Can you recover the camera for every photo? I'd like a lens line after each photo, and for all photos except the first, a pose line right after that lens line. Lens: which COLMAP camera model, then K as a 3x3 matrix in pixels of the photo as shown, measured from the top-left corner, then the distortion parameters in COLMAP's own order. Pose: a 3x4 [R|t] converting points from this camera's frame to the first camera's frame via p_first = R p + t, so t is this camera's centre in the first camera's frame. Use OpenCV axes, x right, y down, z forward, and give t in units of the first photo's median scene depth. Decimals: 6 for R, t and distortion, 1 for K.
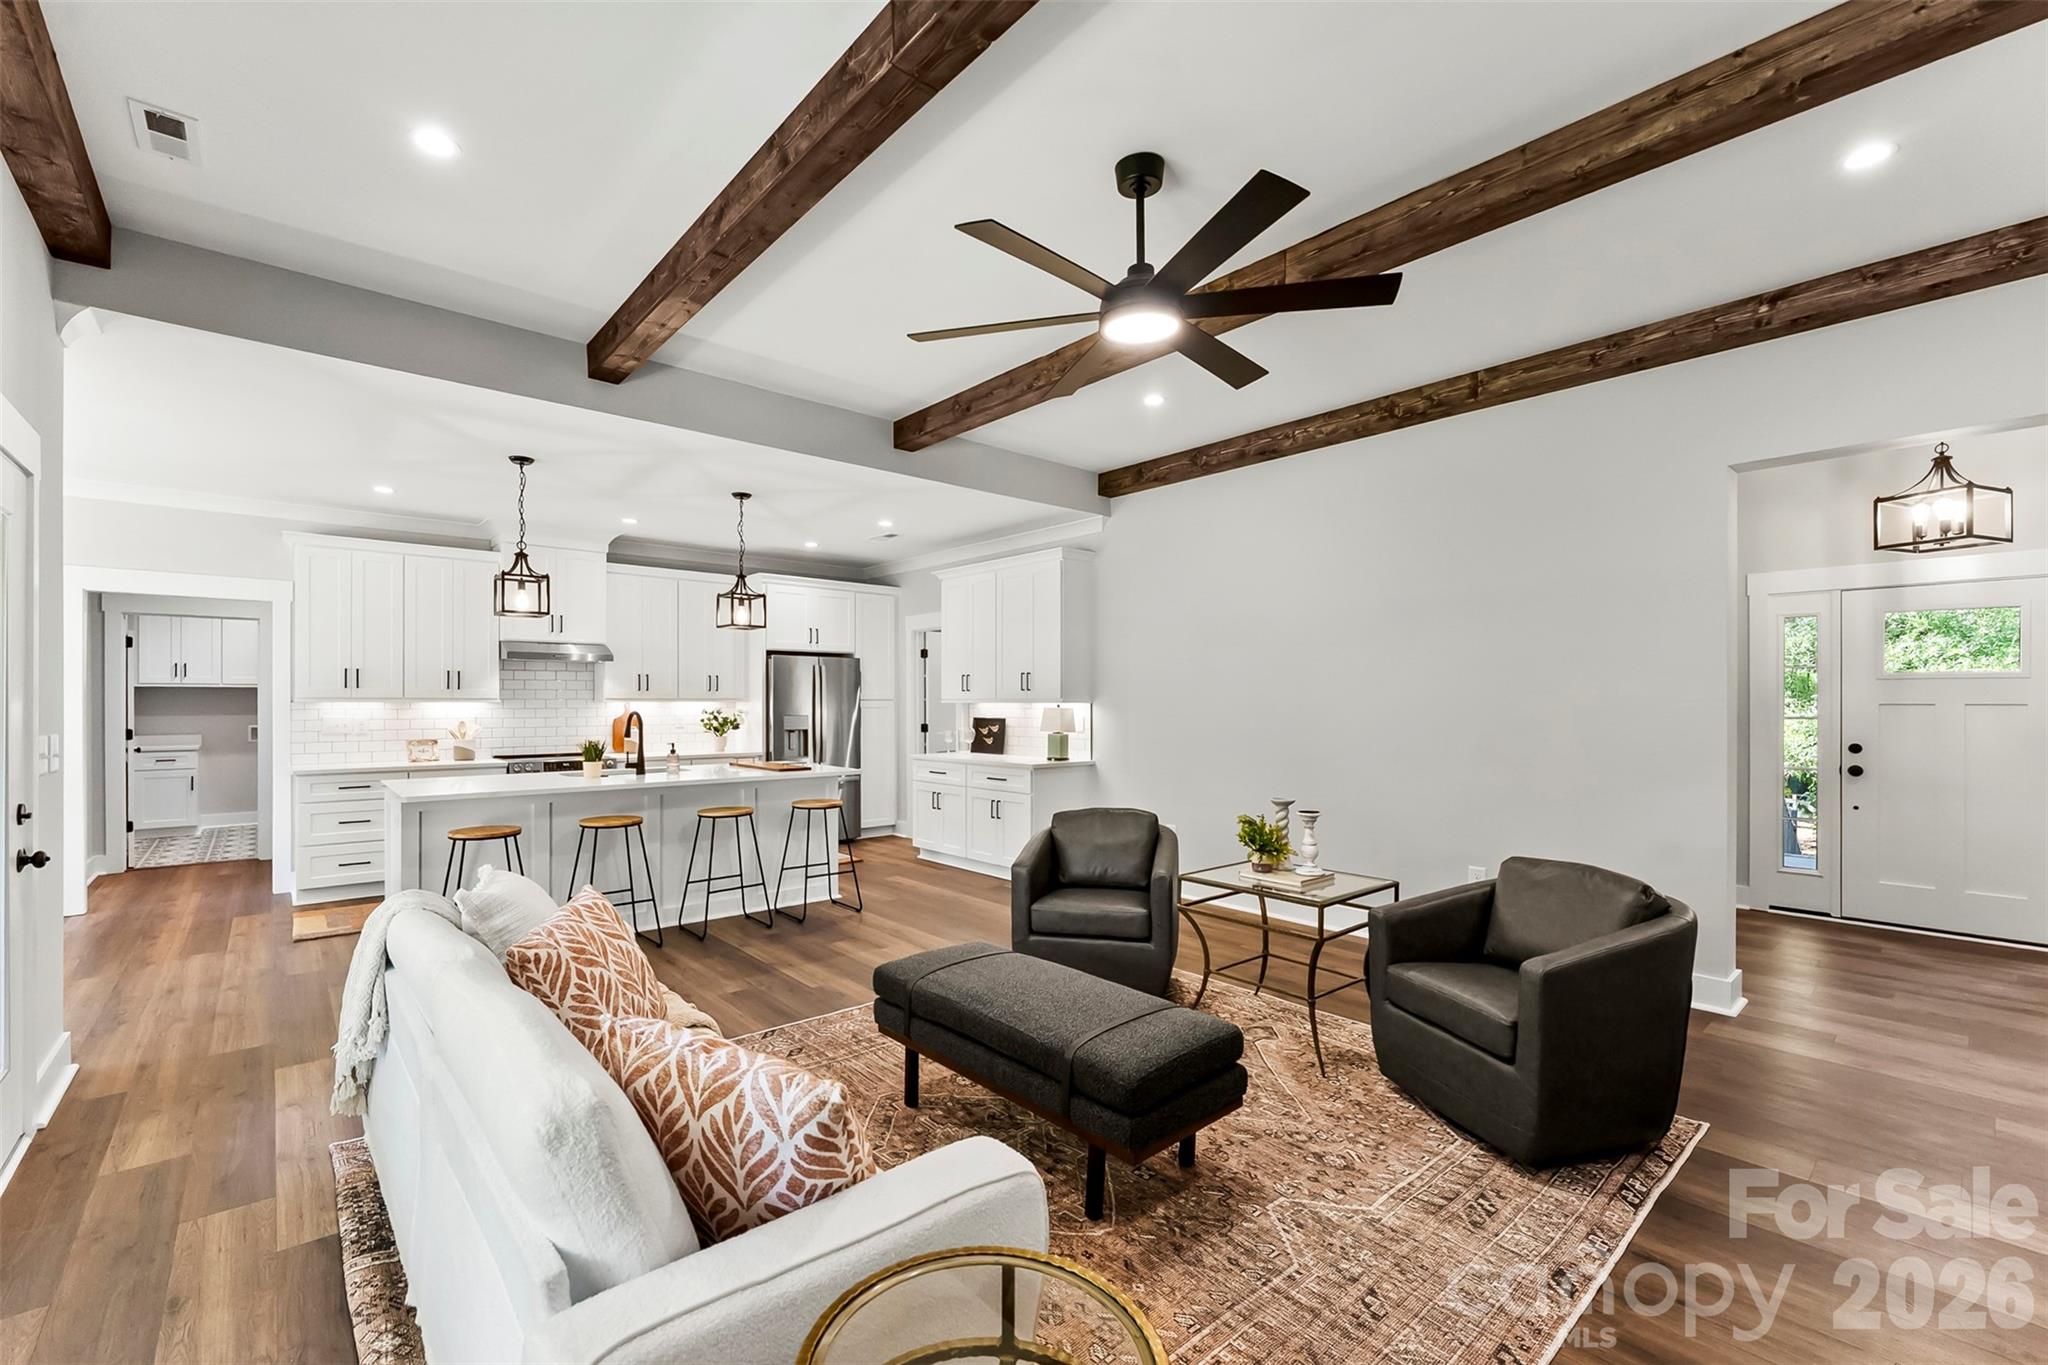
lens RADIAL K [[857.3, 0, 1007.9], [0, 857.3, 704.0], [0, 0, 1]] dist [-0.001376, -0.000077]
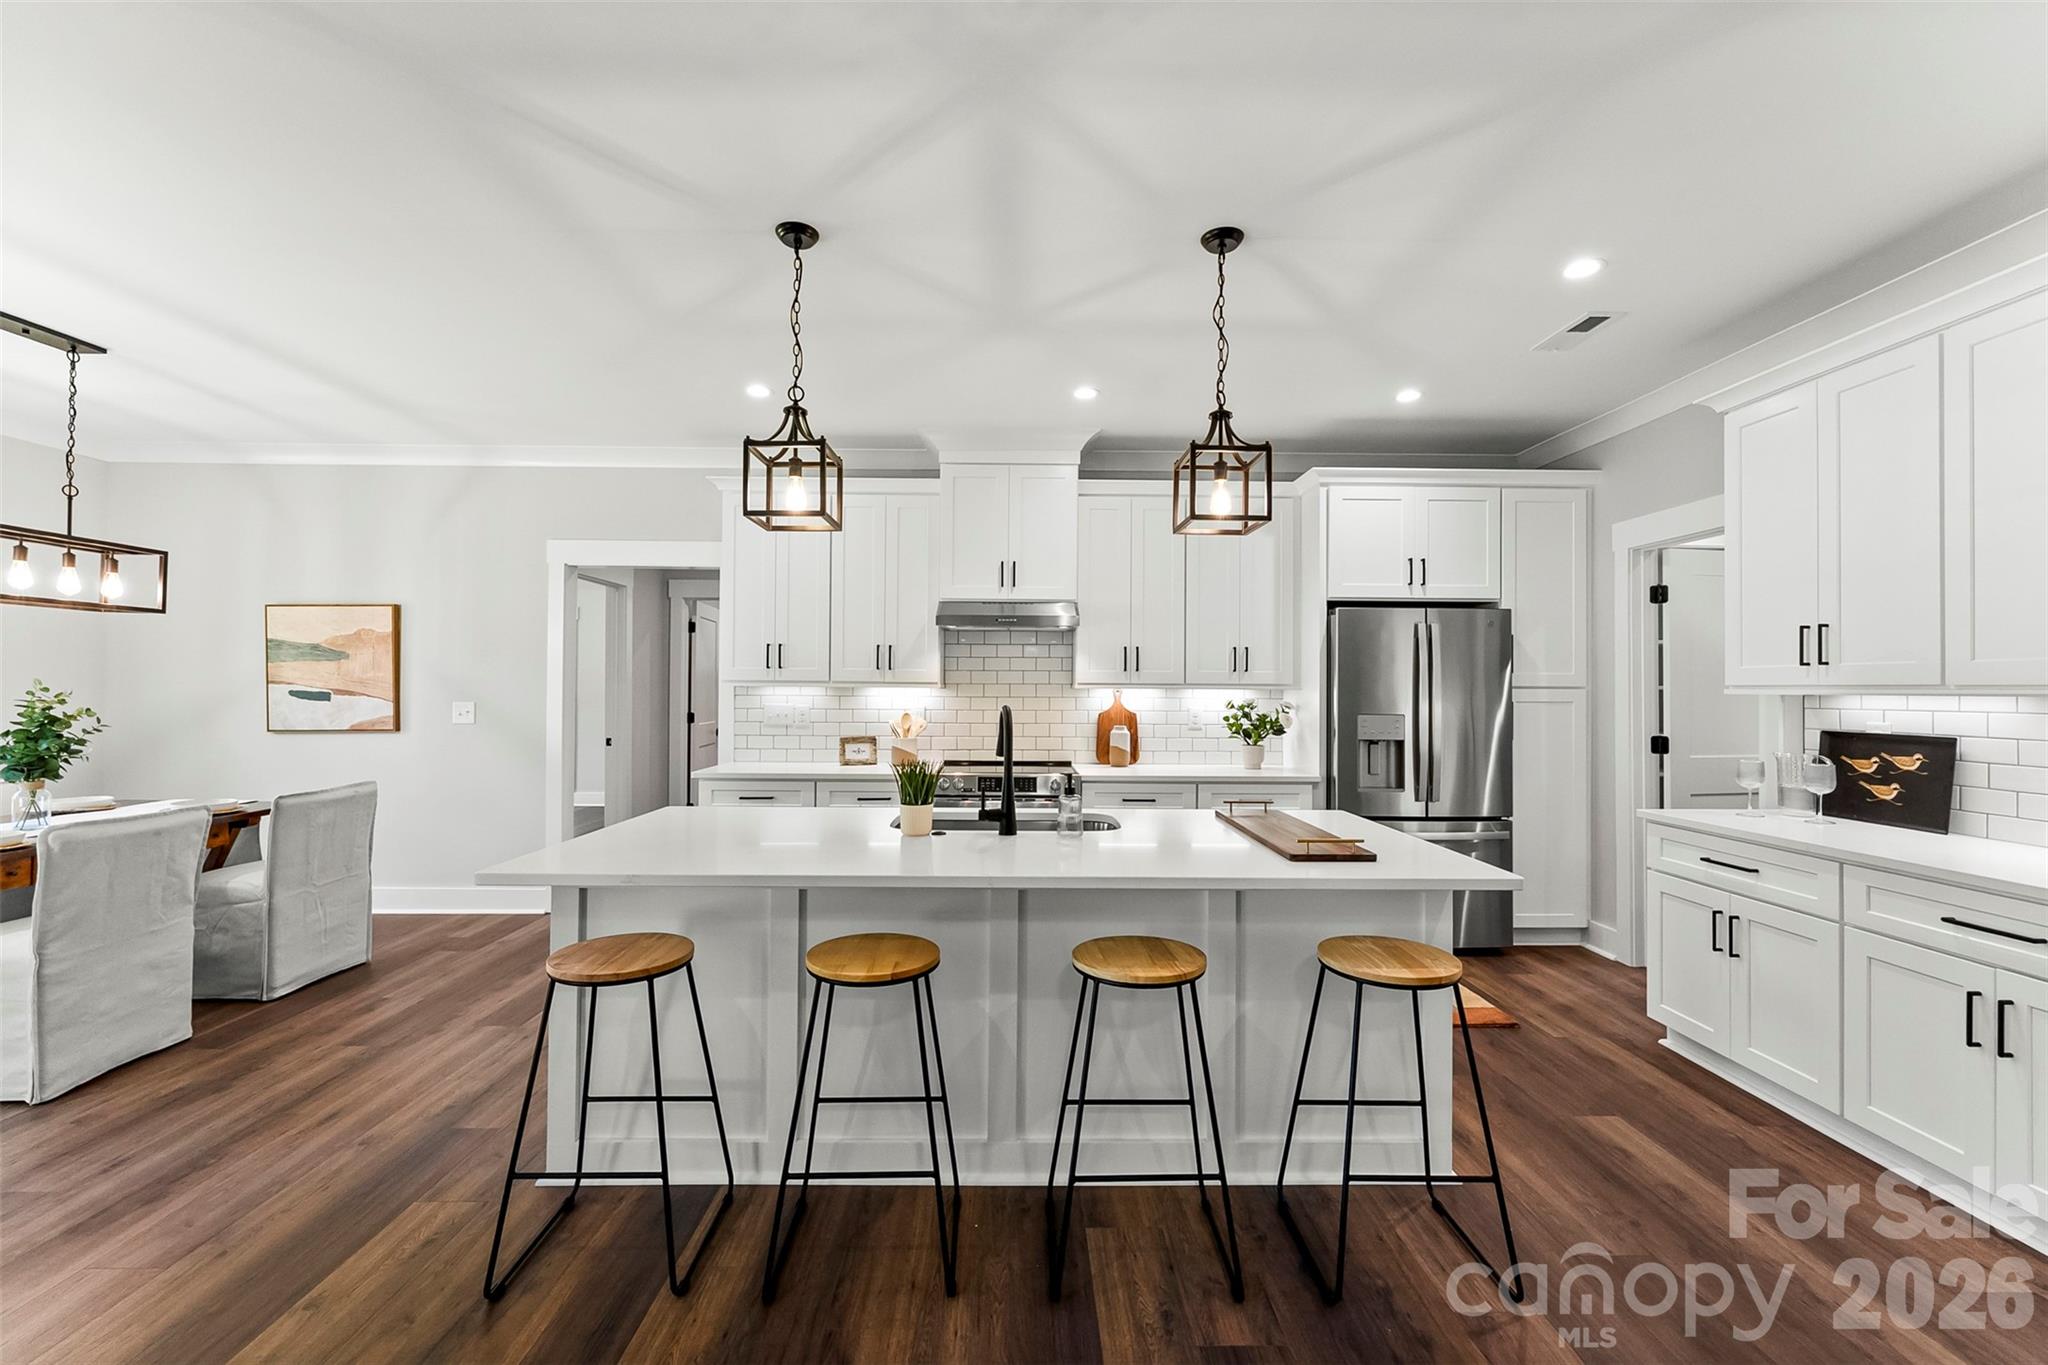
lens RADIAL K [[835.0, 0, 1024.7], [0, 835.0, 680.8], [0, 0, 1]] dist [-0.001756, -0.000458]
pose [[0.767751, -0.001094, -0.640747, -0.079810], [-0.008235, 0.999899, -0.011575, -0.000435], [0.640695, 0.014164, 0.767665, 0.451138]]
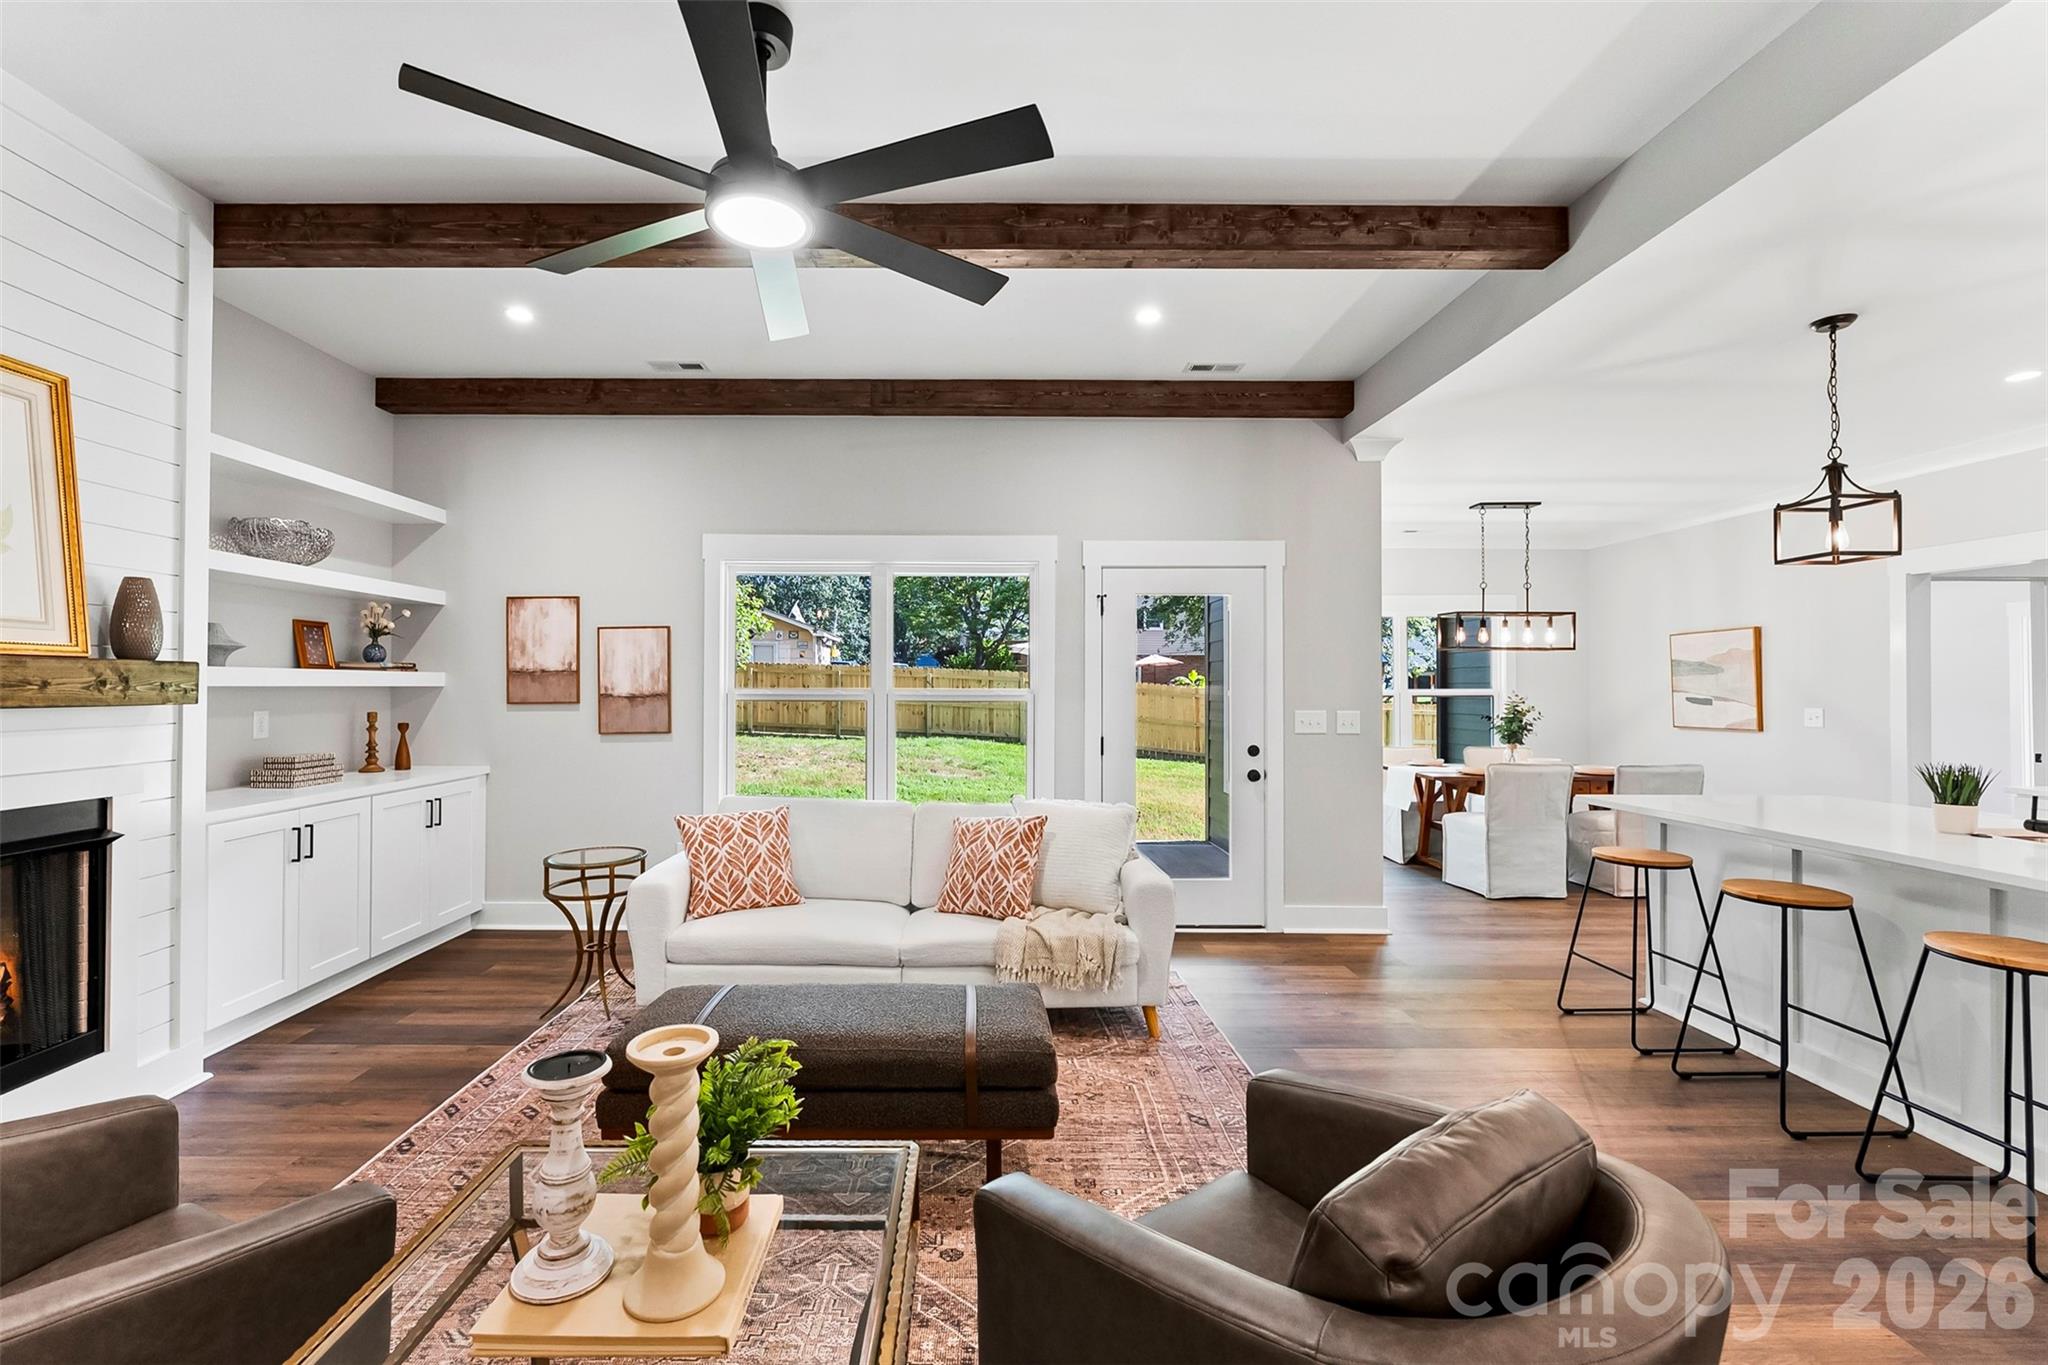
lens RADIAL K [[856.4, 0, 976.7], [0, 856.4, 677.9], [0, 0, 1]] dist [-0.001889, -0.000221]
pose [[-0.651131, -0.011145, -0.758884, 0.225007], [-0.005357, 0.999935, -0.010089, -0.002829], [0.758946, -0.002504, -0.651148, 0.602751]]
